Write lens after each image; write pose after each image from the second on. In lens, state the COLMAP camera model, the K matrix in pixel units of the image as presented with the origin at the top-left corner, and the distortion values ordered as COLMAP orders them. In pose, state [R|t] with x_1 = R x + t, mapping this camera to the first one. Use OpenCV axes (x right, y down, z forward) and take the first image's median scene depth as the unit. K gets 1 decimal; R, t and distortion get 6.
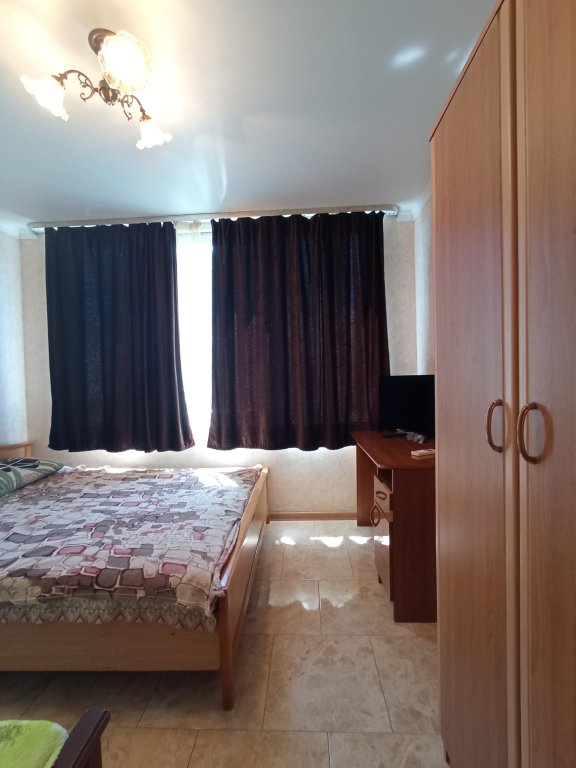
lens RADIAL K [[335.6, 0, 294.4], [0, 335.6, 386.7], [0, 0, 1]] dist [-0.020711, 0.000376]
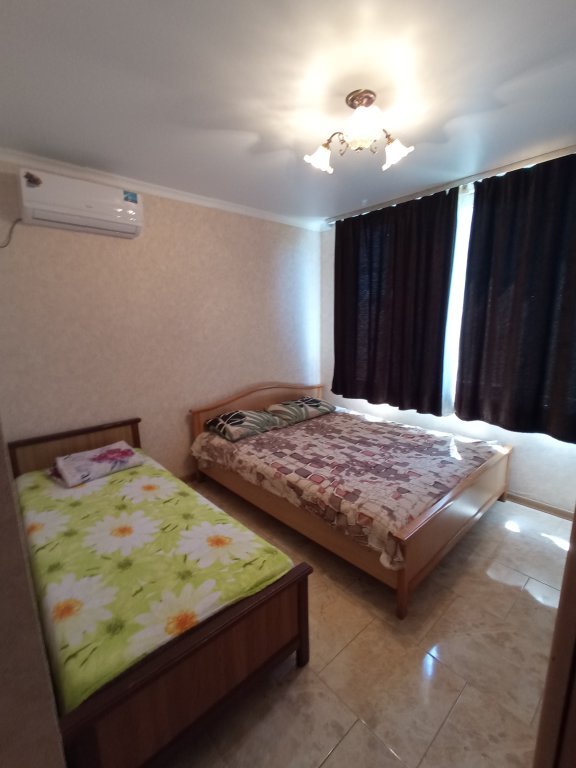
lens RADIAL K [[335.6, 0, 294.4], [0, 335.6, 386.7], [0, 0, 1]] dist [-0.020711, 0.000376]
pose [[0.698985, 0.146688, -0.699930, 0.148688], [-0.016598, 0.981801, 0.189185, -0.115187], [0.714943, -0.120620, 0.688699, -0.081589]]
